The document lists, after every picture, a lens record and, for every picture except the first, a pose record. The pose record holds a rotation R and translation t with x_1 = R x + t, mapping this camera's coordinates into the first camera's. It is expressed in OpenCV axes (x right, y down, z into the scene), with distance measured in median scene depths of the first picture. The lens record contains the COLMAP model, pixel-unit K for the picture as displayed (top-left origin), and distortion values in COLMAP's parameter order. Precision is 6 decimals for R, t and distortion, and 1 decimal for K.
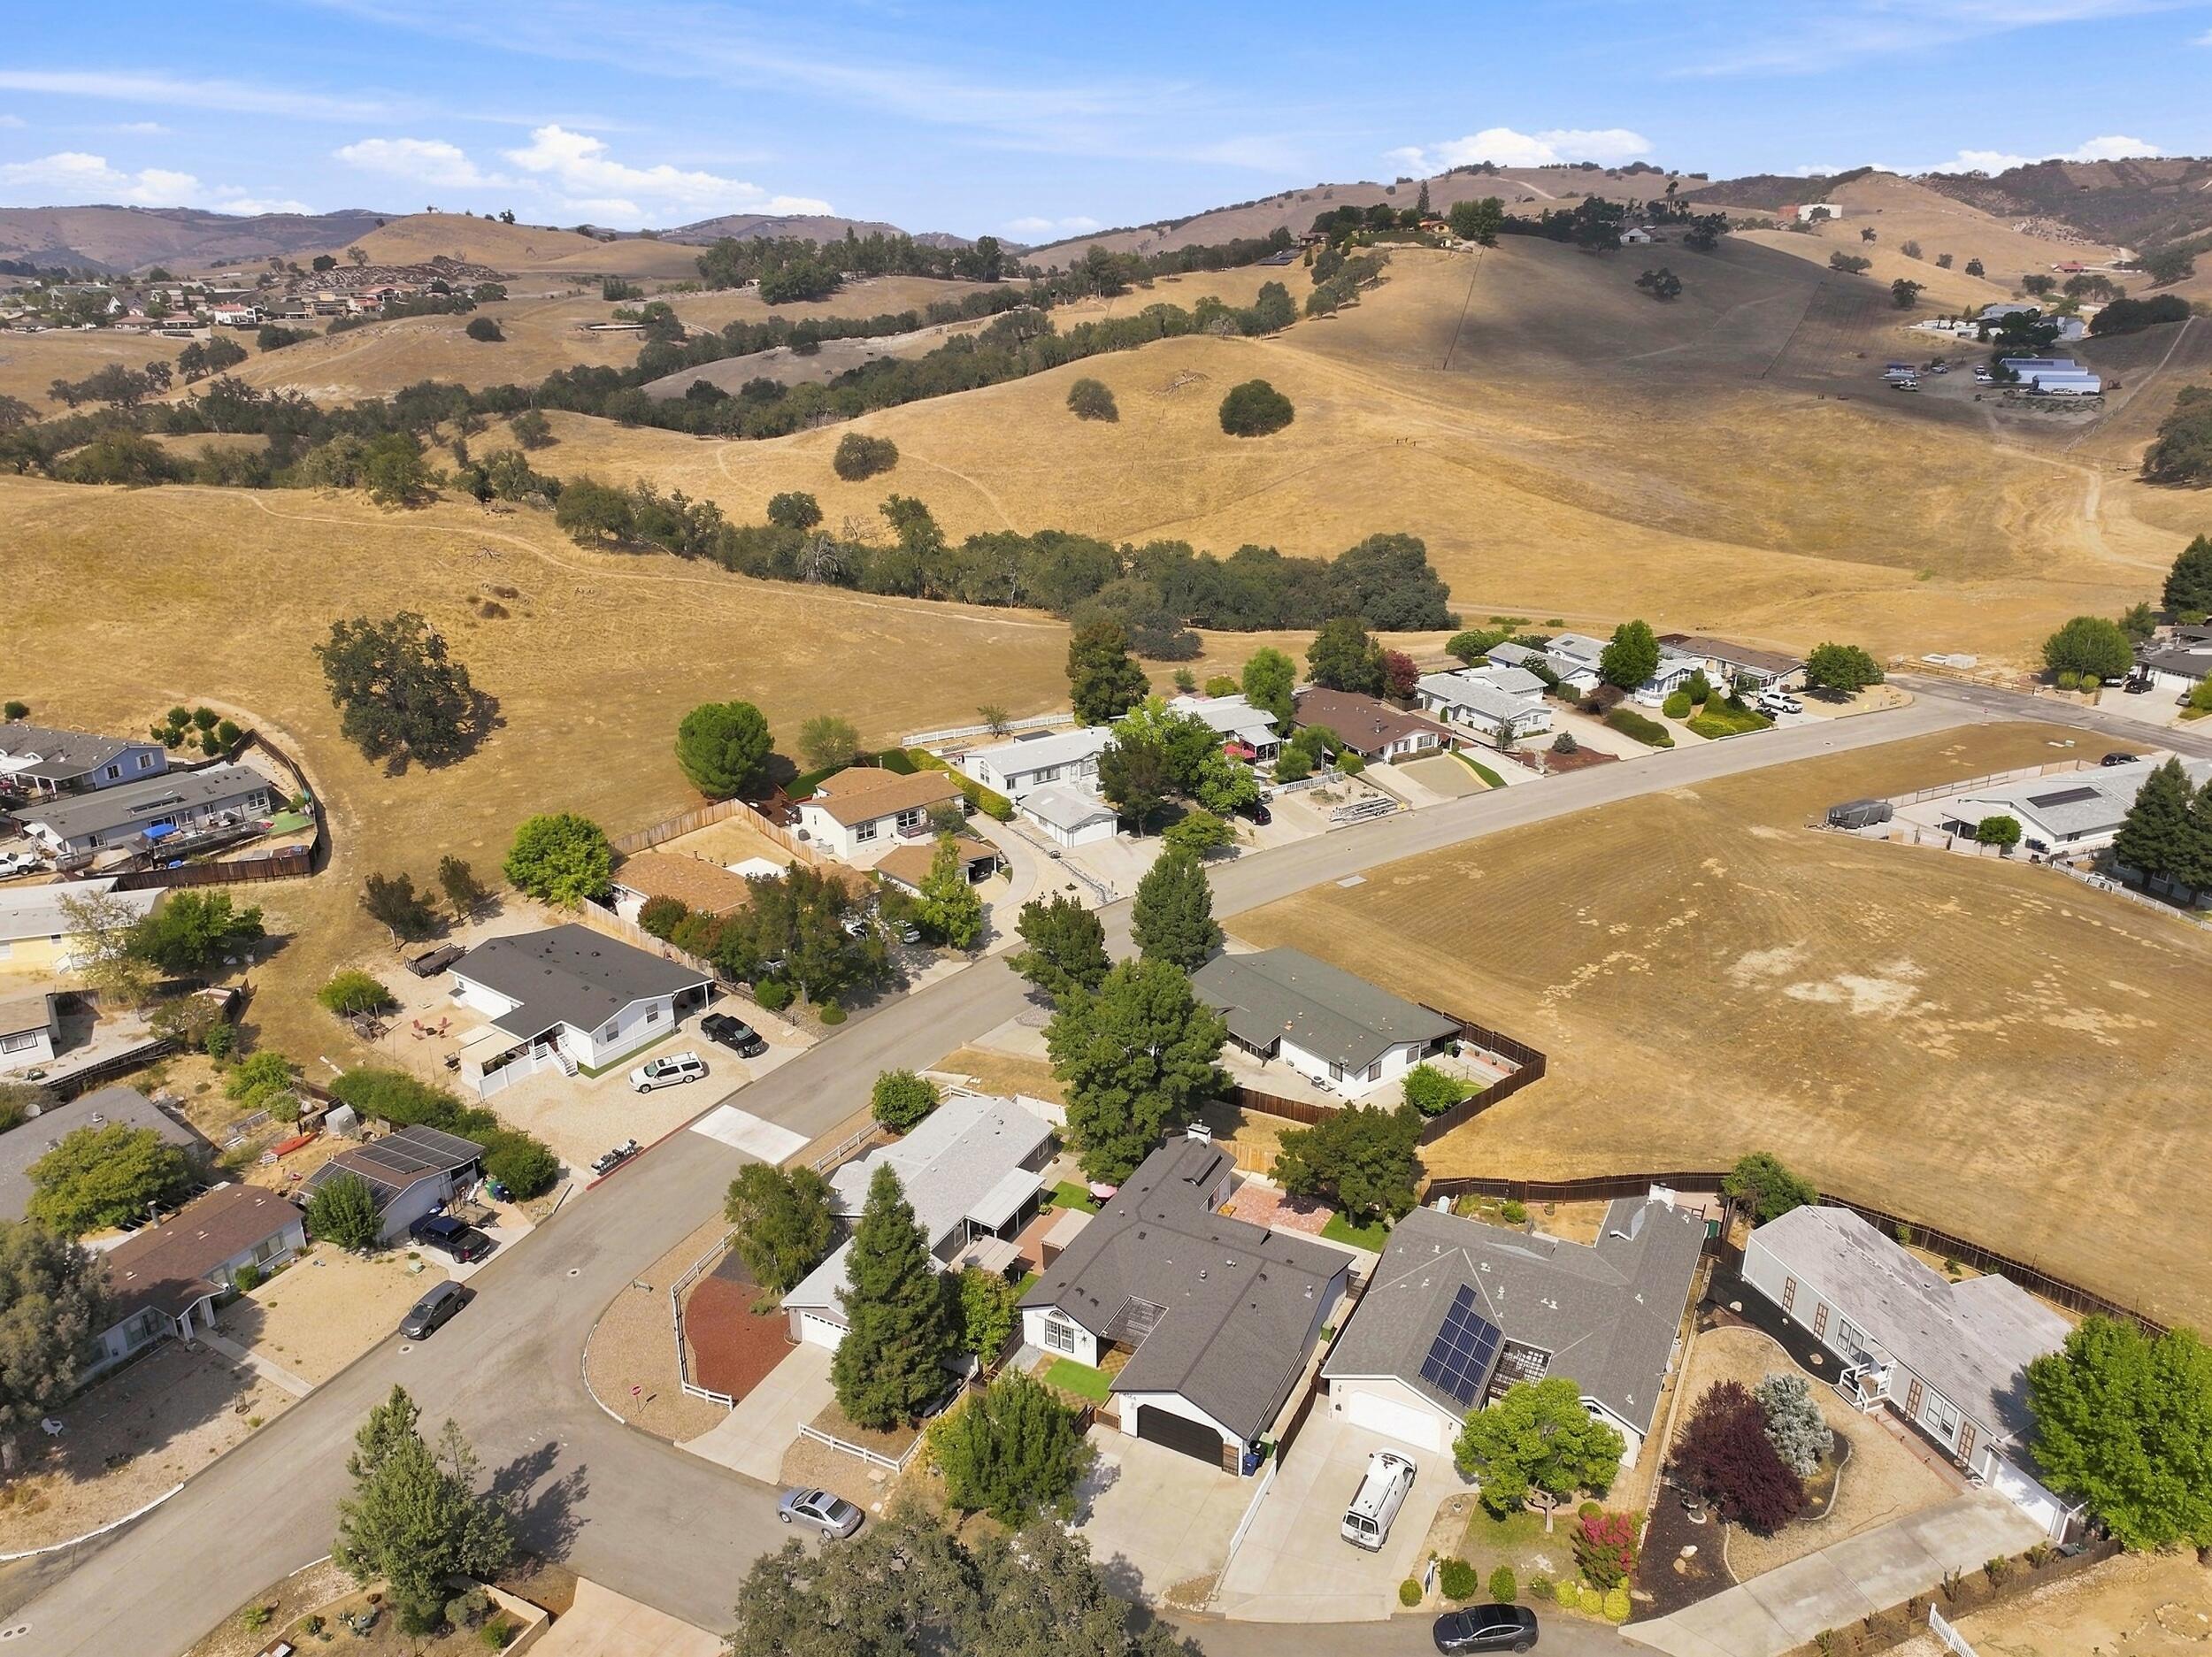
lens RADIAL K [[1557.8, 0, 1117.9], [0, 1557.8, 835.6], [0, 0, 1]] dist [-0.006856, 0.021156]
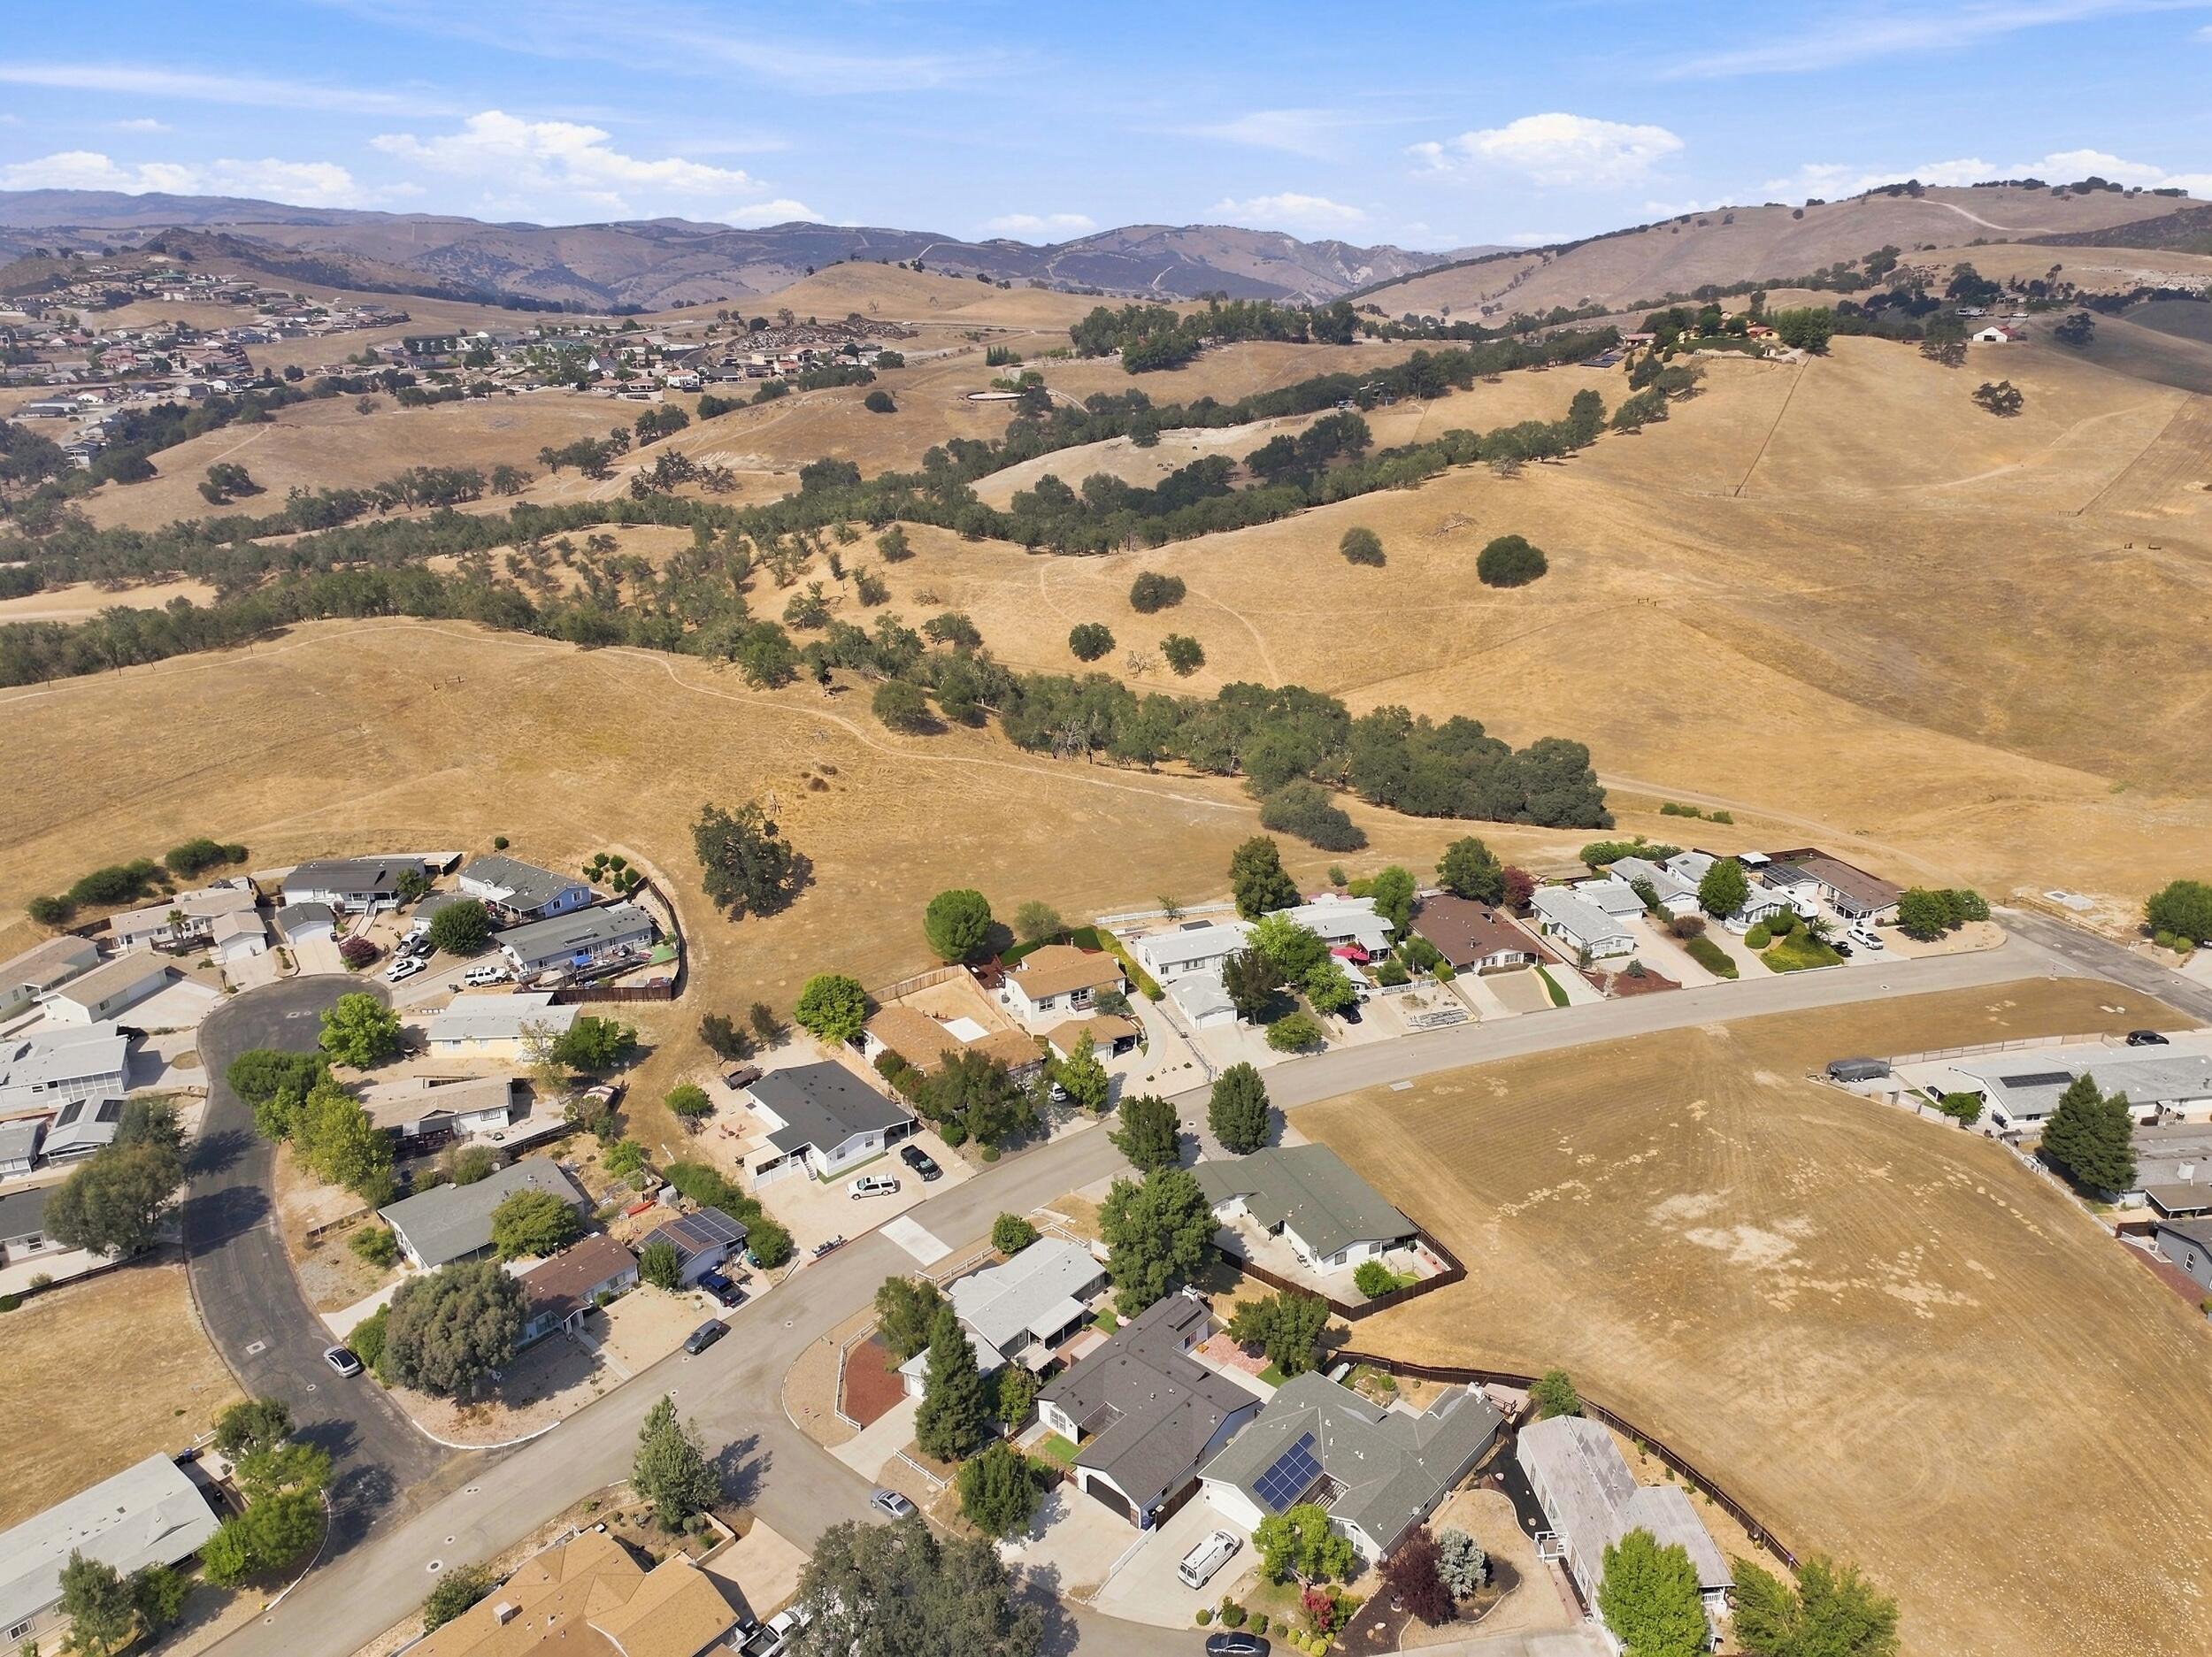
lens RADIAL K [[1551.2, 0, 1106.8], [0, 1551.2, 839.4], [0, 0, 1]] dist [0.002156, 0.002571]
pose [[0.970212, 0.081139, -0.228264, 0.179710], [-0.080273, 0.996687, 0.013093, -0.162508], [0.228570, 0.005621, 0.973511, -0.294063]]
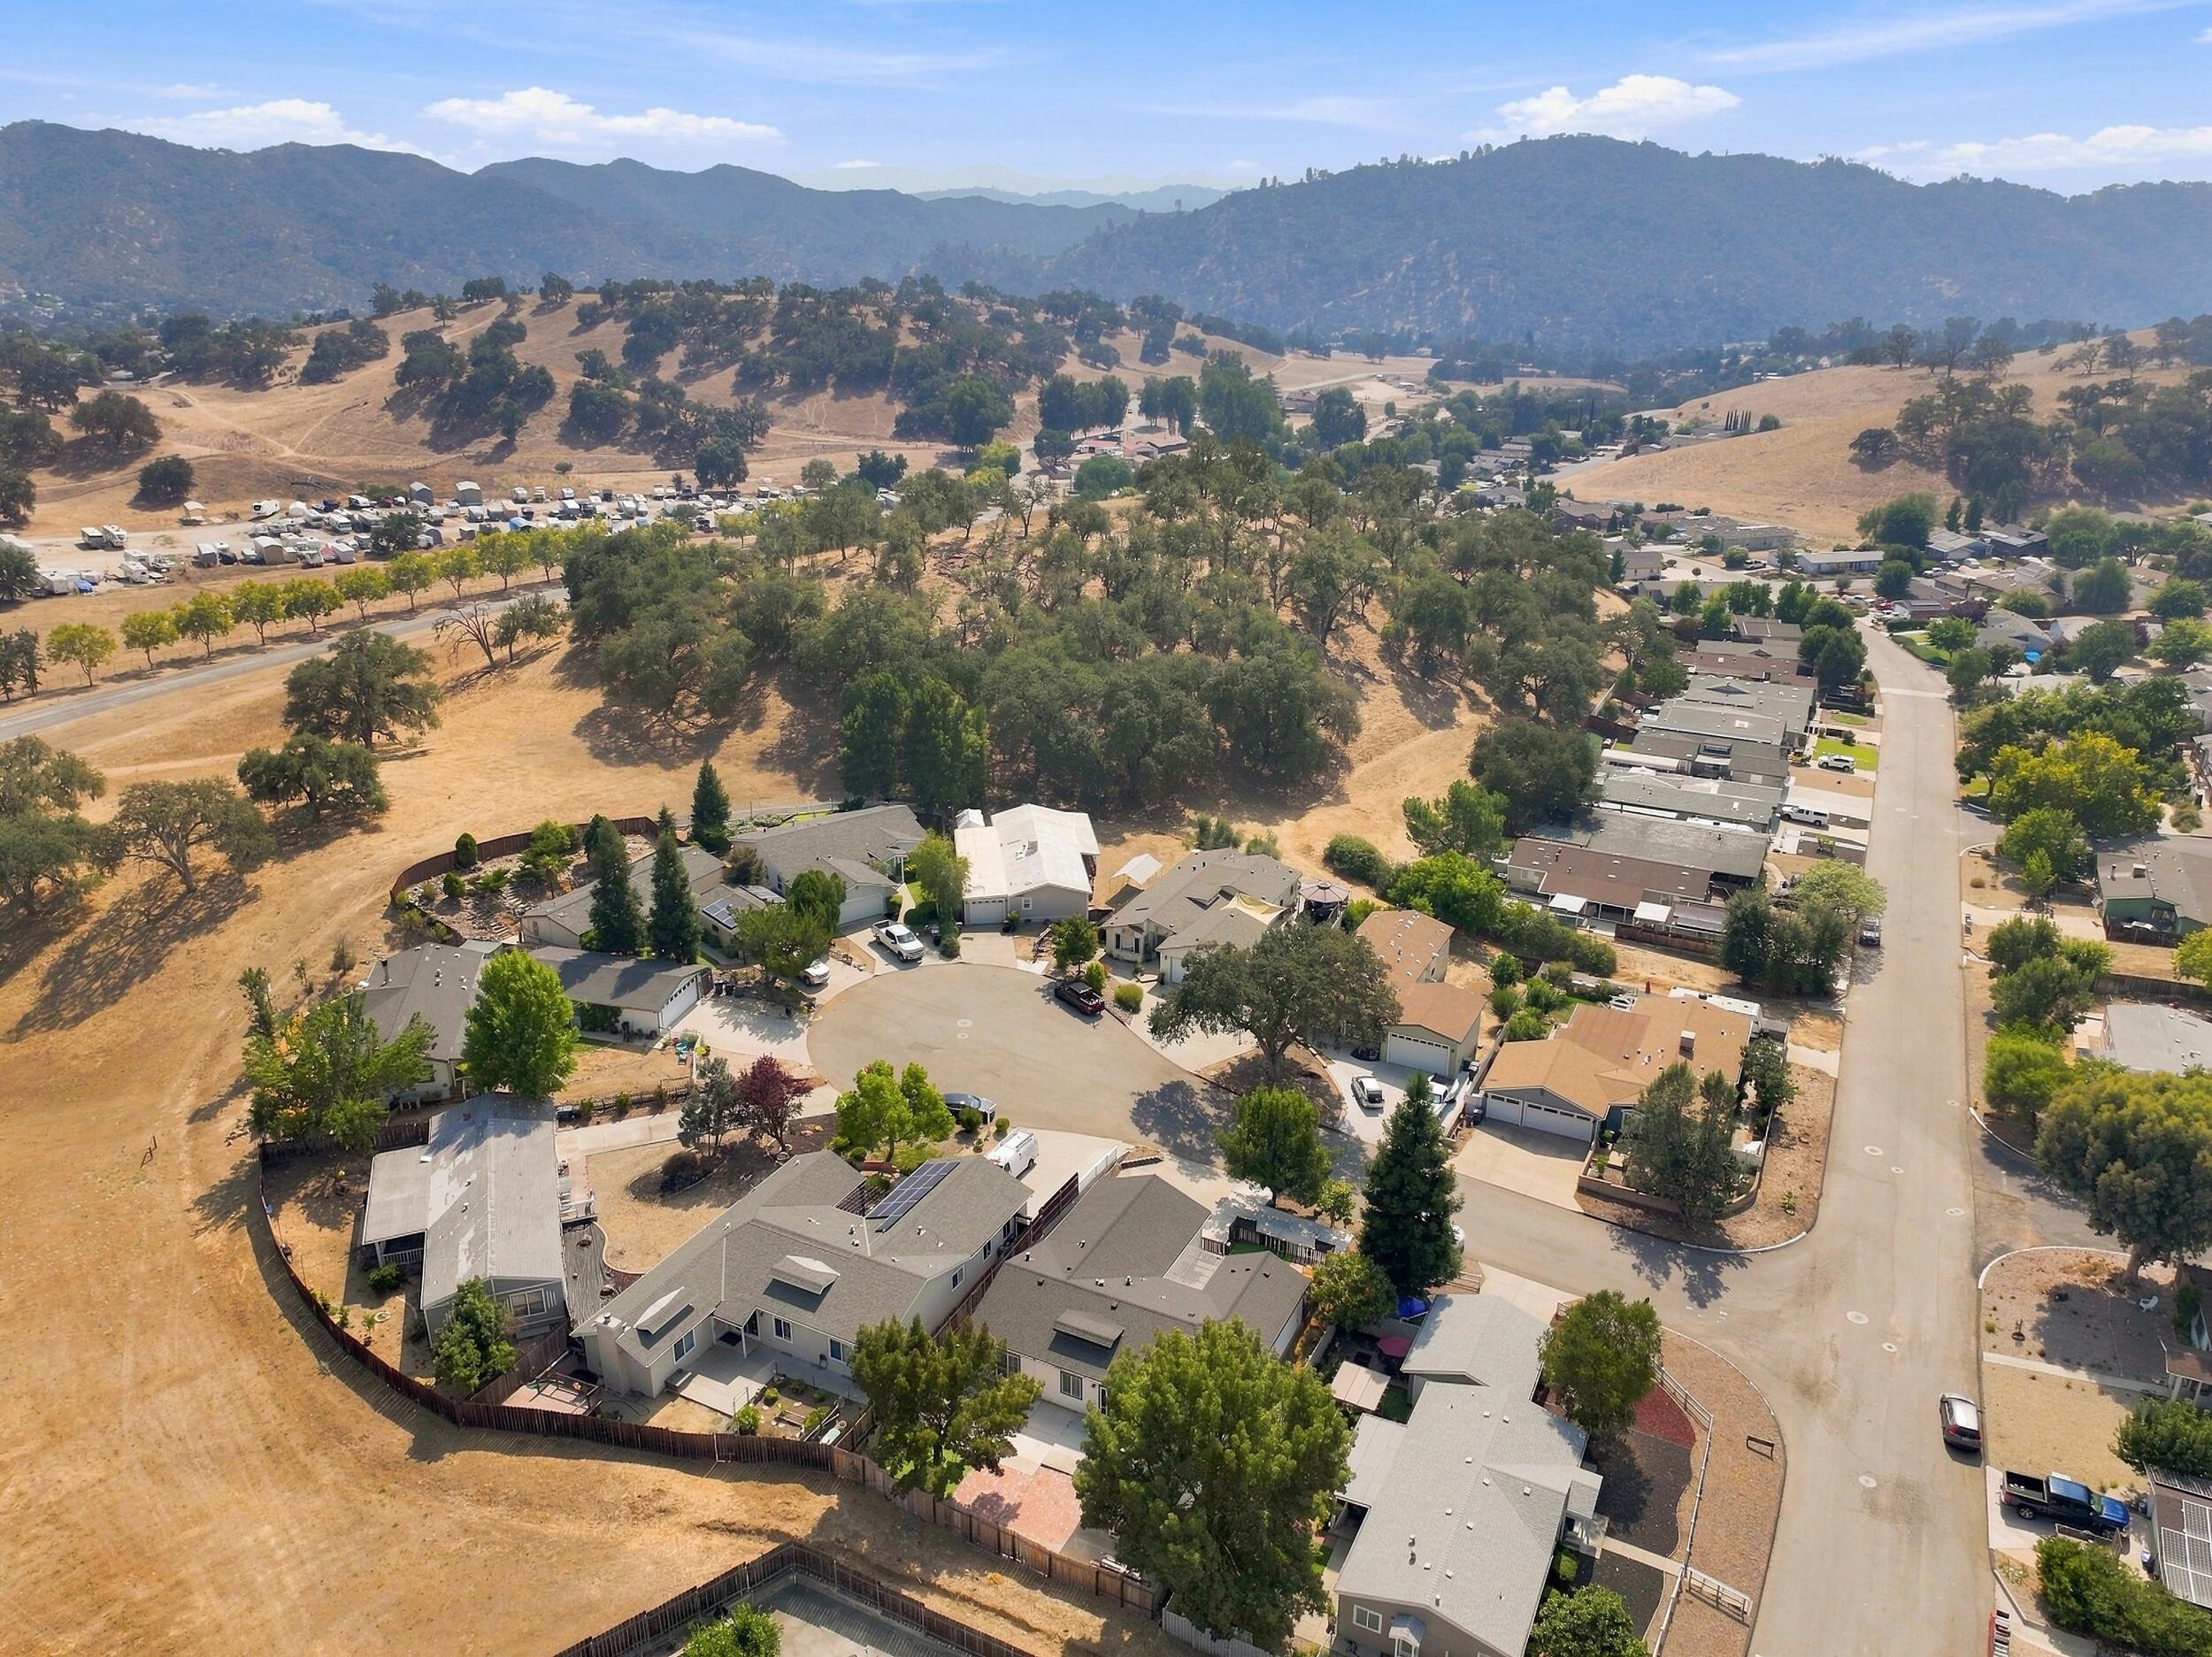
lens RADIAL K [[1533.7, 0, 1106.0], [0, 1533.7, 828.5], [0, 0, 1]] dist [0.002106, 0.005622]
pose [[-0.999999, -0.000723, -0.001410, 0.045468], [-0.001485, 0.737613, 0.675222, -0.349013], [0.000551, 0.675223, -0.737614, 0.876219]]
